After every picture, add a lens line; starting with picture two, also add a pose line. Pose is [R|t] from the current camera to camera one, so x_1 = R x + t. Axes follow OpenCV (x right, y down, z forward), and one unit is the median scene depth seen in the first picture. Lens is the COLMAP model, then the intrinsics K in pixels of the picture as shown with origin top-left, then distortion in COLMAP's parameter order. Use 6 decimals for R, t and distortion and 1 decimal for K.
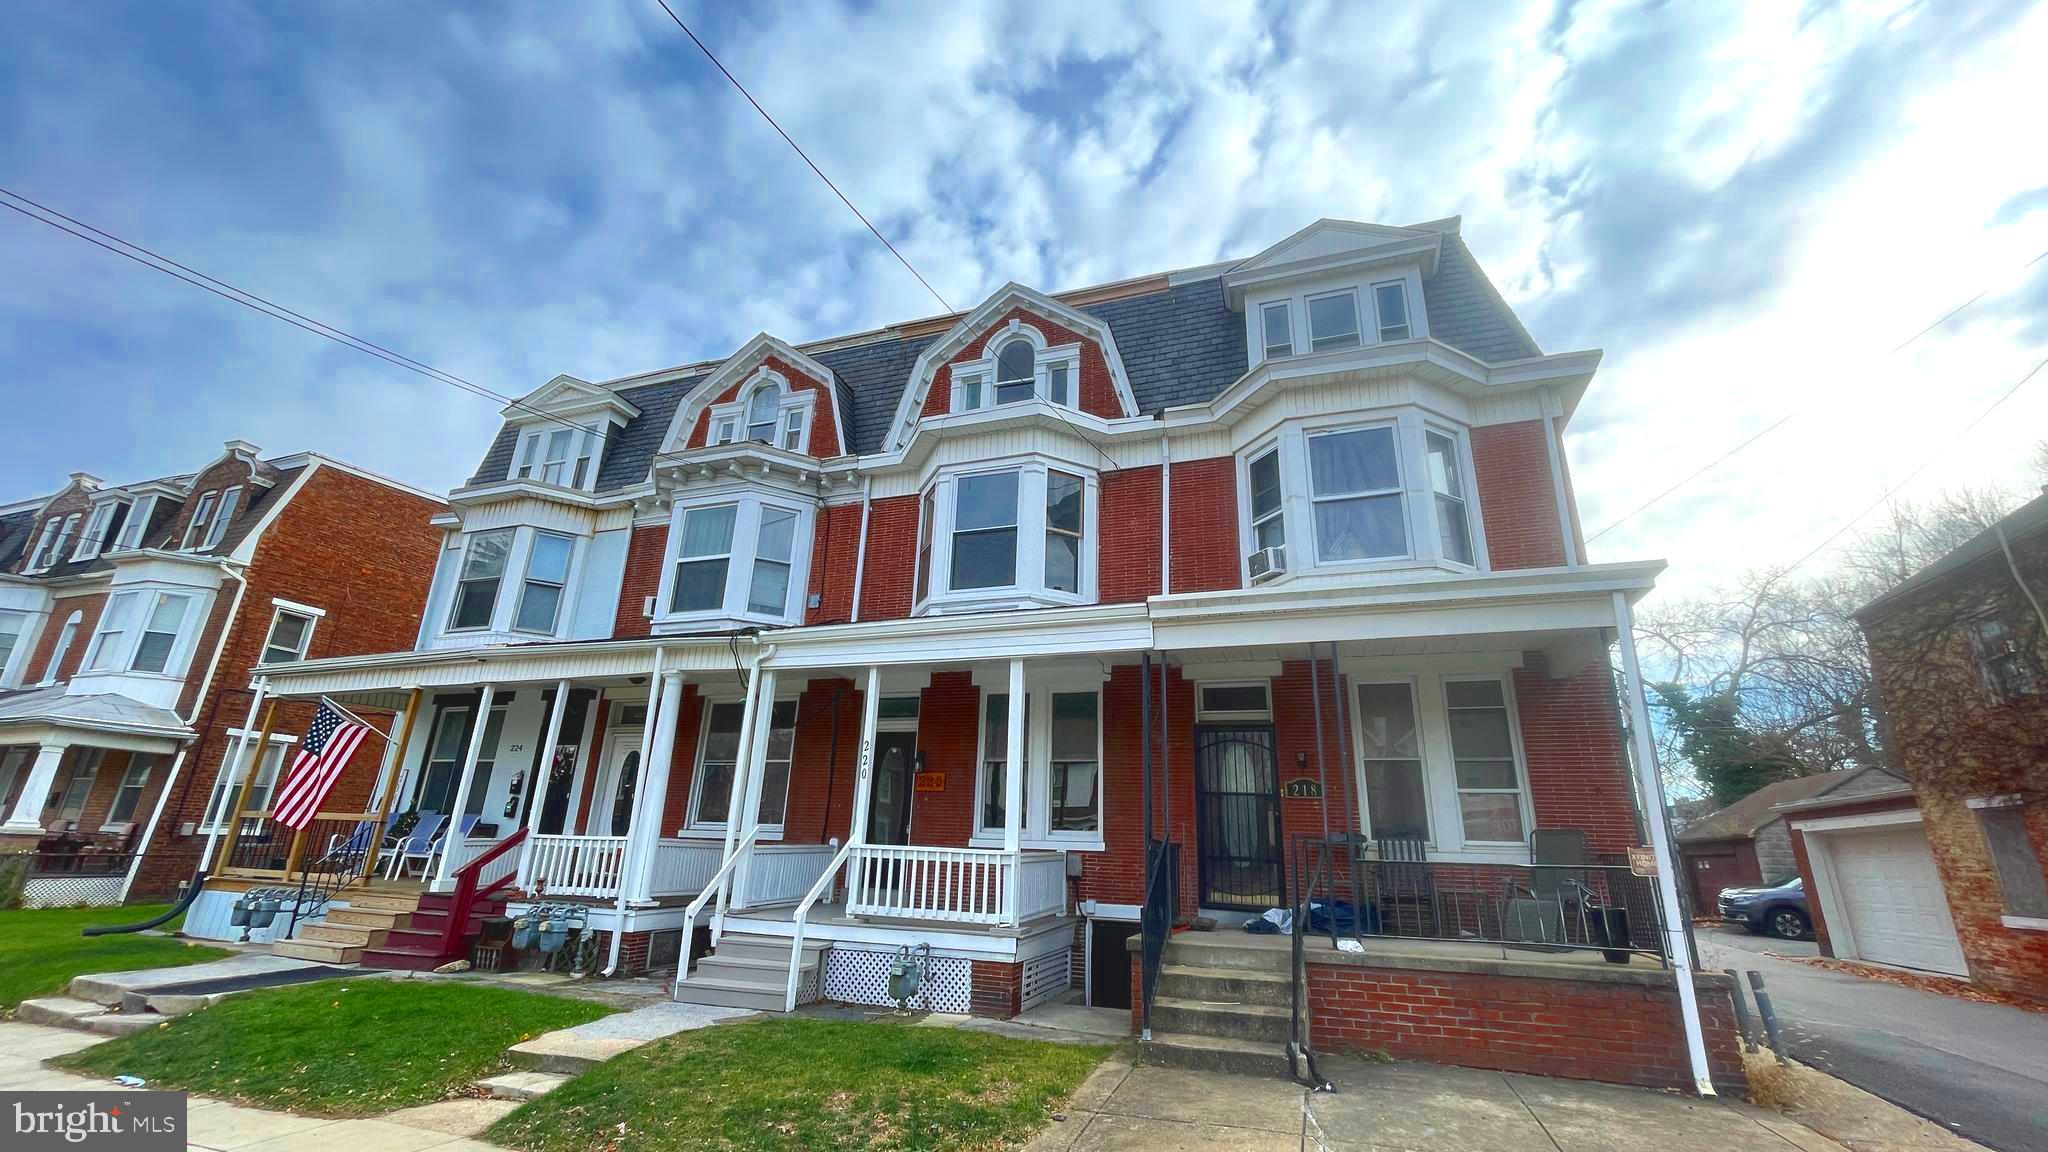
lens RADIAL K [[818.6, 0, 1037.5], [0, 818.6, 568.2], [0, 0, 1]] dist [-0.008050, -0.000338]
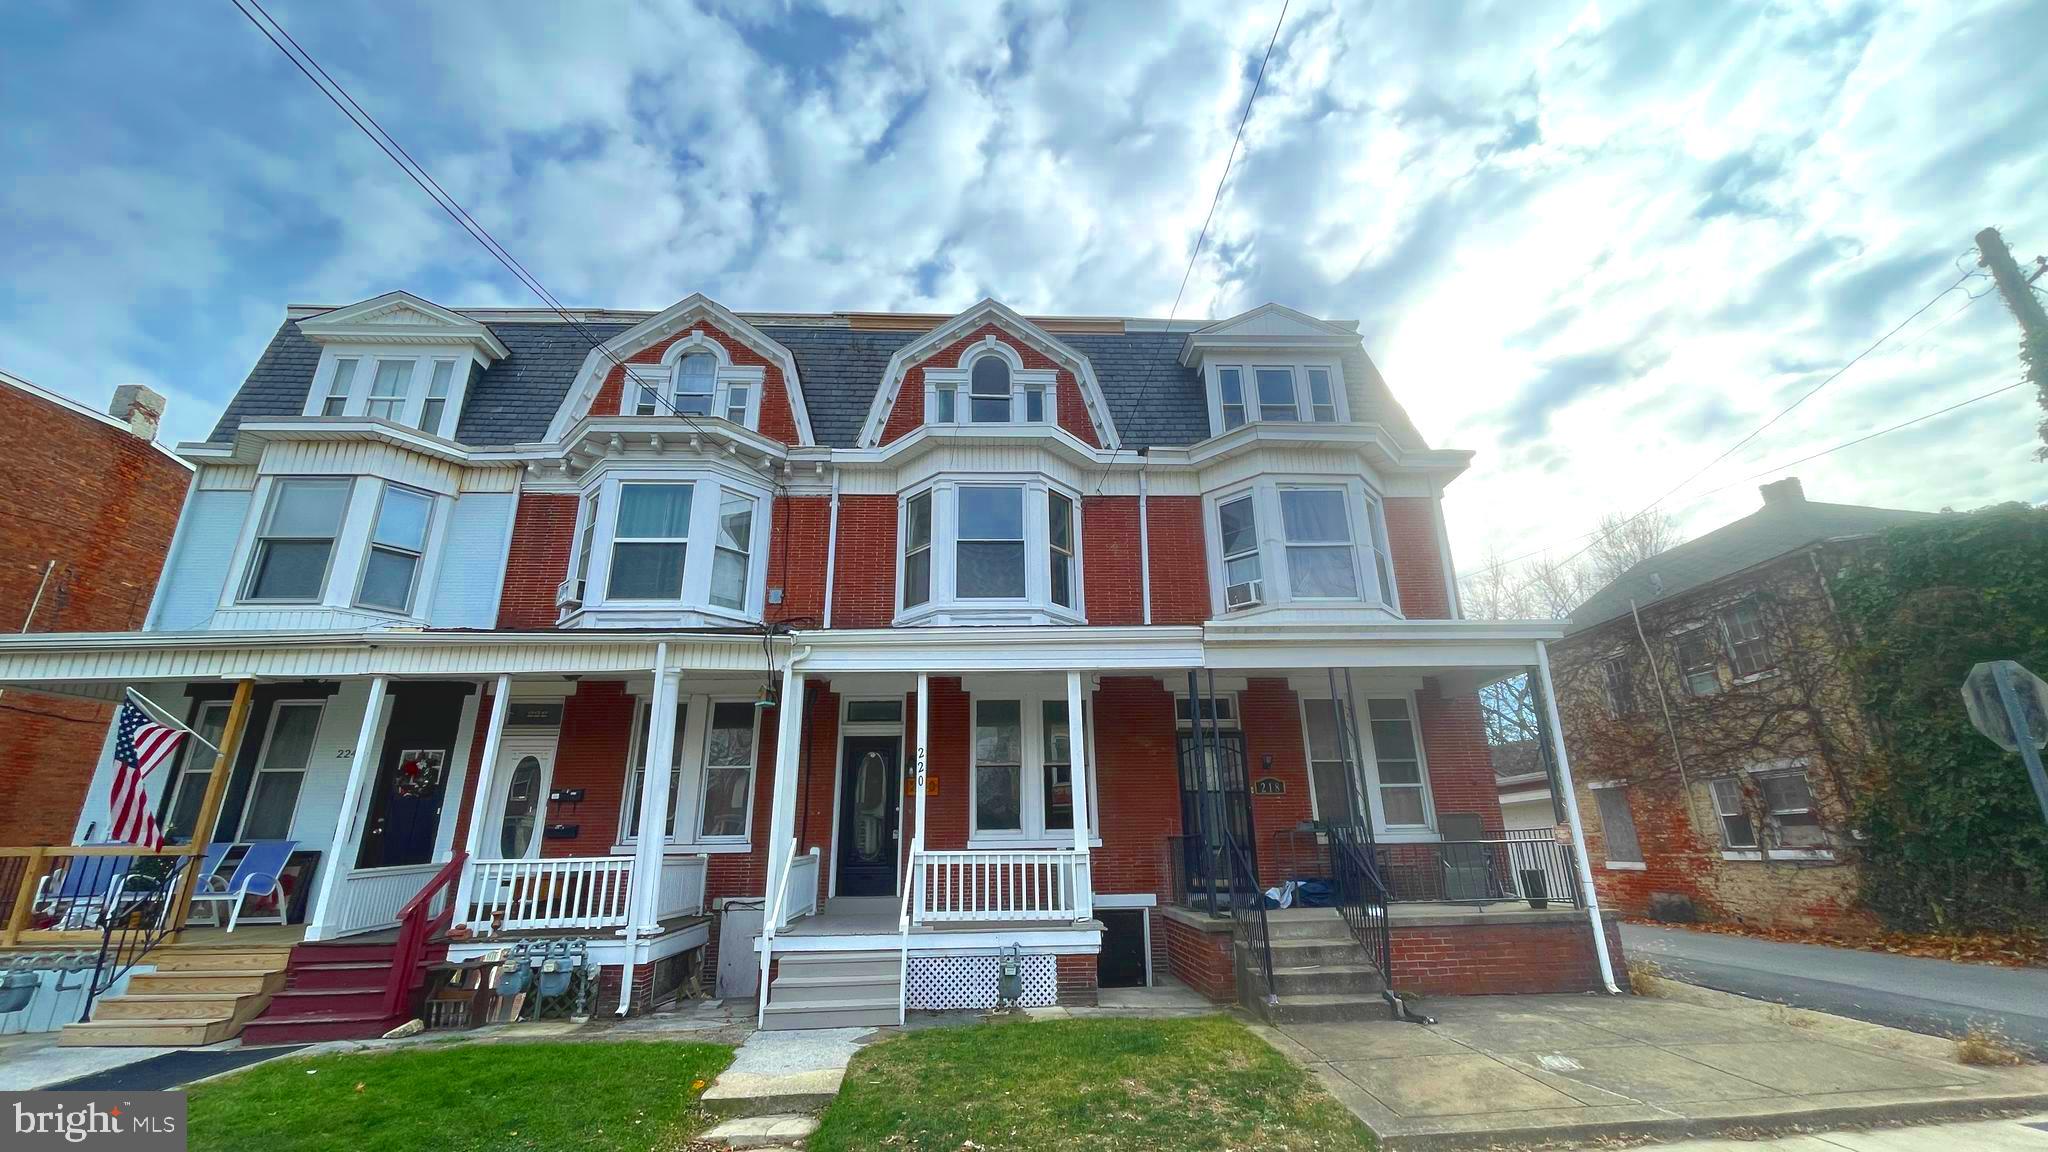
lens RADIAL K [[818.6, 0, 1046.0], [0, 818.6, 579.6], [0, 0, 1]] dist [-0.008050, -0.000338]
pose [[0.926313, 0.070841, 0.370035, -0.377378], [-0.080409, 0.996707, 0.010475, -0.016449], [-0.368074, -0.039457, 0.928959, 0.018461]]
